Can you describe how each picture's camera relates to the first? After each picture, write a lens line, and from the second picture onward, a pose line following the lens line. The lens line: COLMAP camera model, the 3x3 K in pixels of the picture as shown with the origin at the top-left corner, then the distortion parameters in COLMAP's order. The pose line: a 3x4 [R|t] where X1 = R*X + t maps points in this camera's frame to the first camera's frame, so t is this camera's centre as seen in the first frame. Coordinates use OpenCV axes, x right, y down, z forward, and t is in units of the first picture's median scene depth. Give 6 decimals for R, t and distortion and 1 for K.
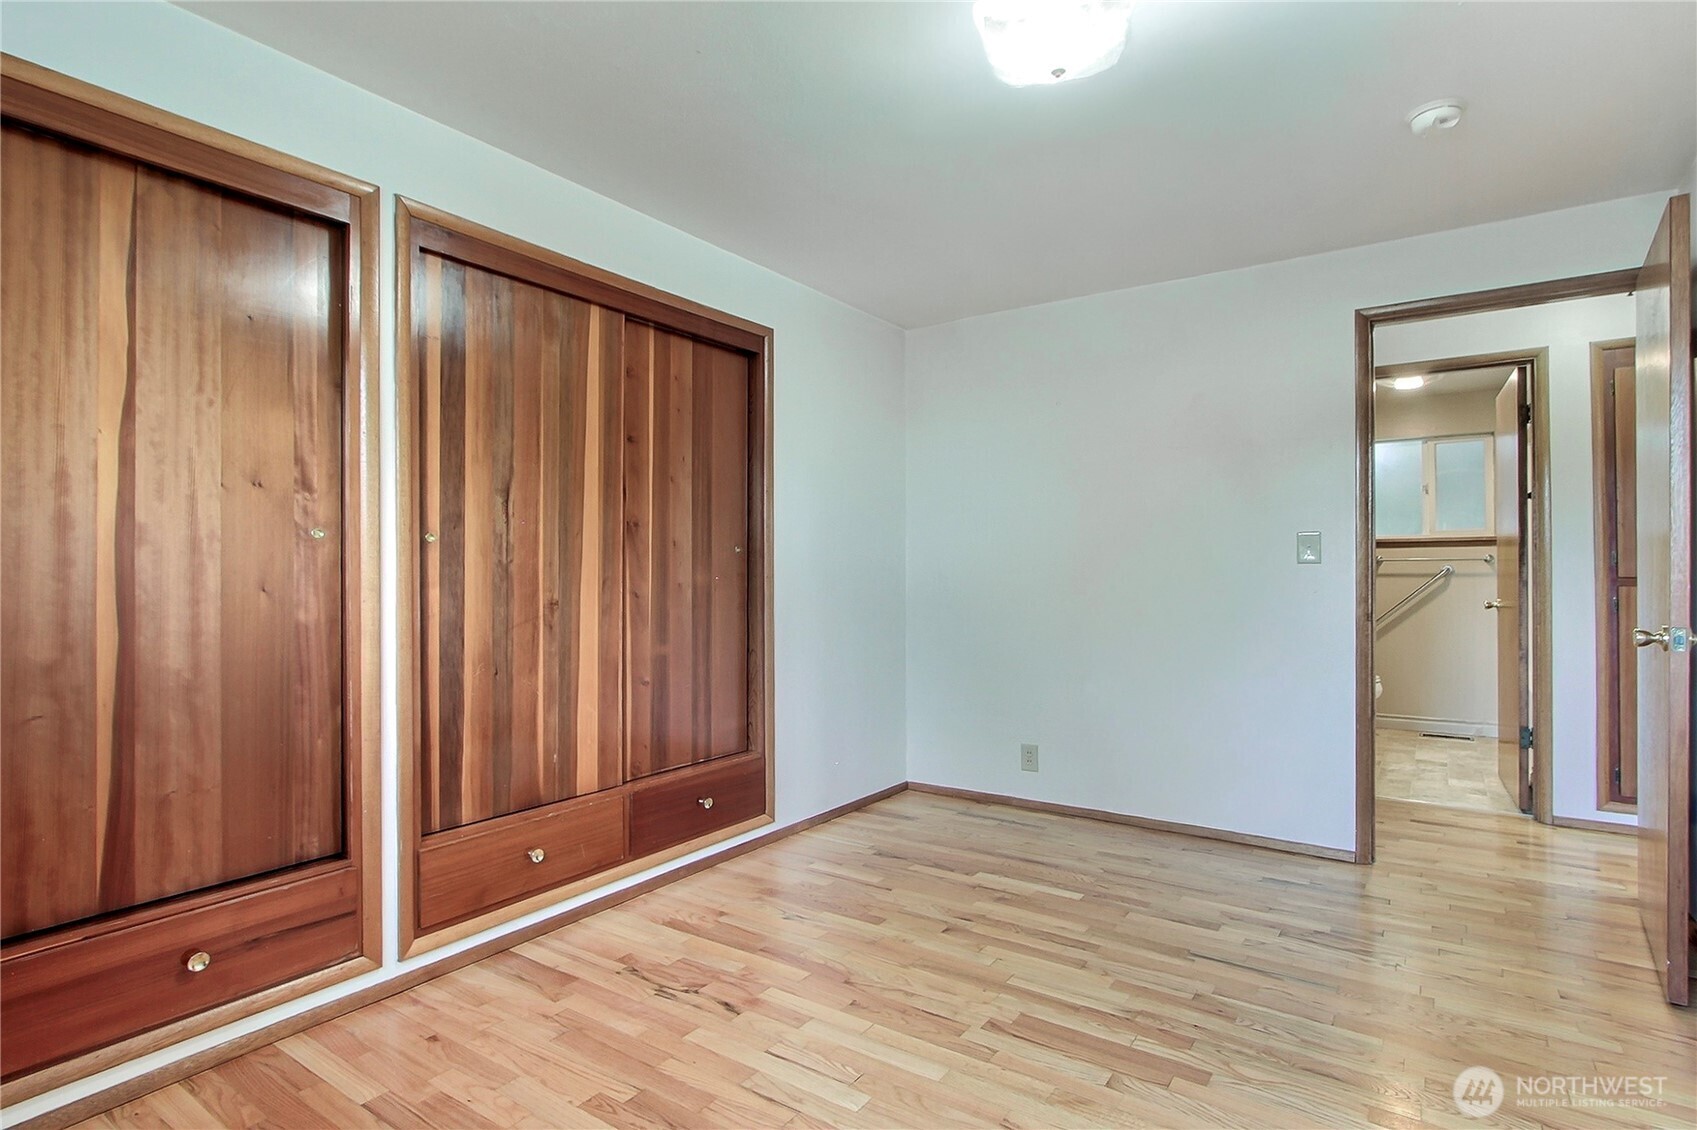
lens RADIAL K [[807.9, 0, 858.5], [0, 807.9, 577.3], [0, 0, 1]] dist [0.006769, 0.000515]
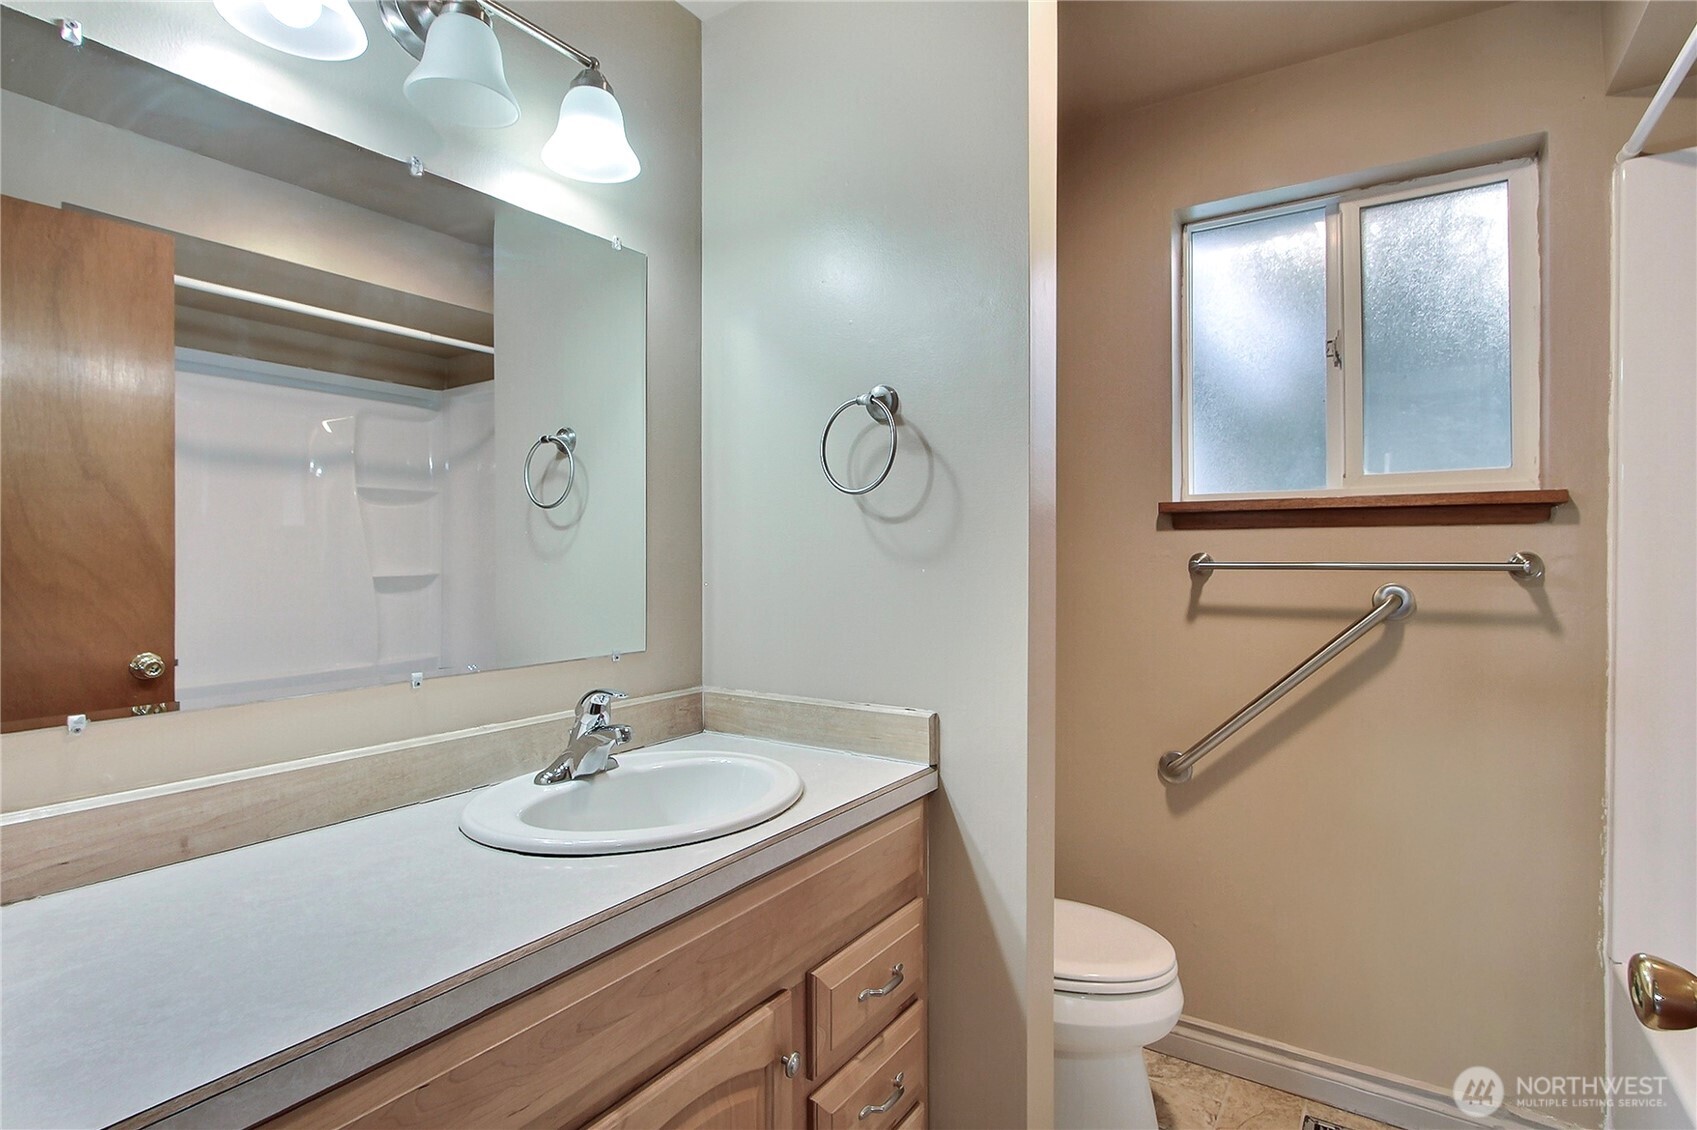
lens RADIAL K [[867.8, 0, 850.6], [0, 867.8, 563.0], [0, 0, 1]] dist [-0.004380, -0.000510]
pose [[0.999765, 0.002890, 0.021467, 0.203921], [-0.002997, 0.999983, 0.004935, -0.009788], [-0.021452, -0.004998, 0.999757, 0.268385]]
